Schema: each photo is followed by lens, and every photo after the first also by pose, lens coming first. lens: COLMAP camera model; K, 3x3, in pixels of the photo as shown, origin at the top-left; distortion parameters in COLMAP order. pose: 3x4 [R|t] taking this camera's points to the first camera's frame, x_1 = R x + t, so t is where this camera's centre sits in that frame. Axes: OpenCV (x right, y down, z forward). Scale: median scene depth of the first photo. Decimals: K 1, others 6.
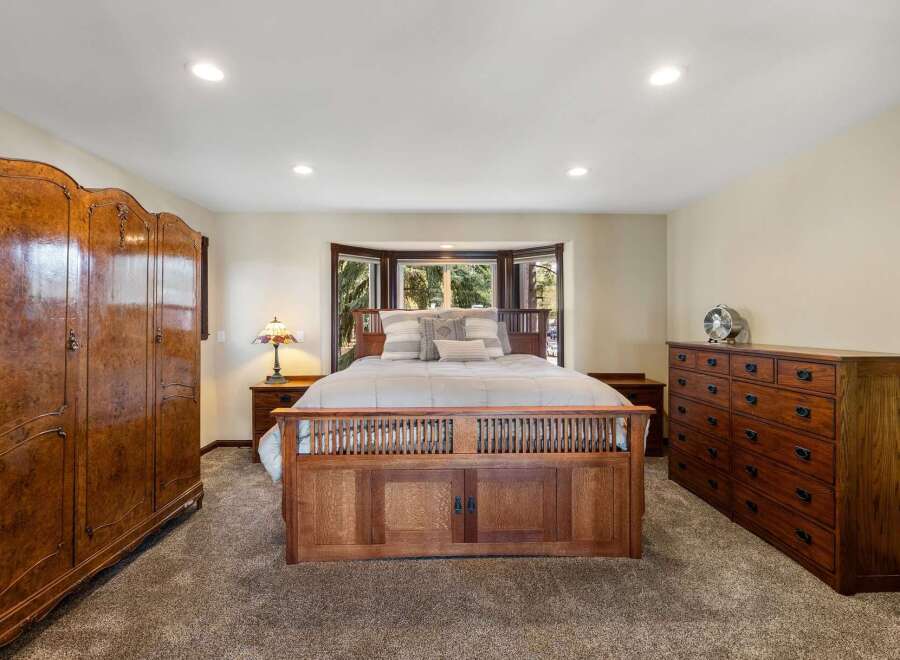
lens RADIAL K [[450.6, 0, 444.0], [0, 450.6, 325.4], [0, 0, 1]] dist [-0.001602, 0.001907]
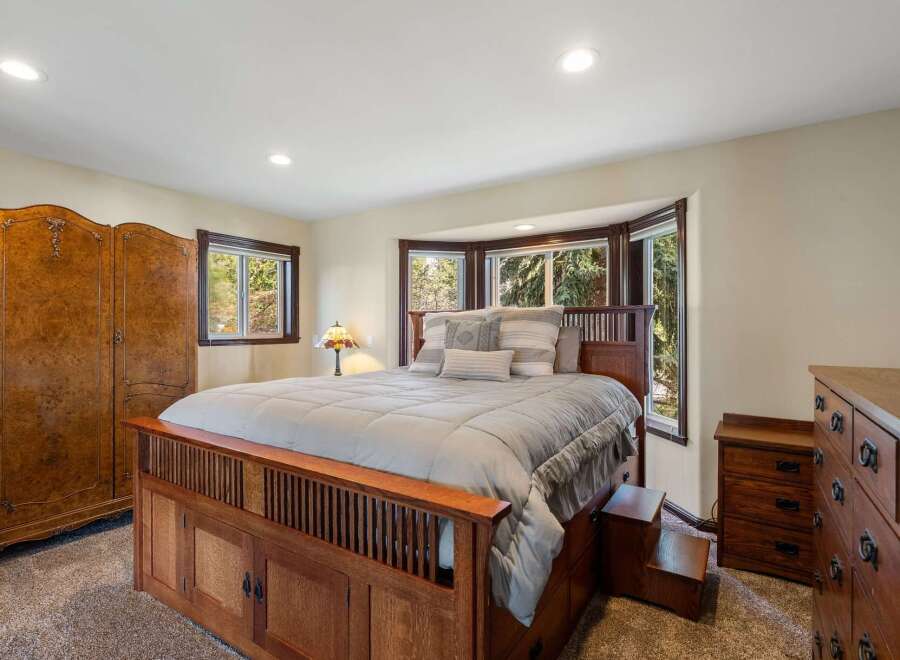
lens RADIAL K [[450.6, 0, 449.7], [0, 450.6, 329.0], [0, 0, 1]] dist [-0.001602, 0.001907]
pose [[0.818065, 0.002598, -0.575120, 0.379342], [-0.006702, 0.999965, -0.005015, 0.001954], [0.575087, 0.007957, 0.818053, 0.334978]]
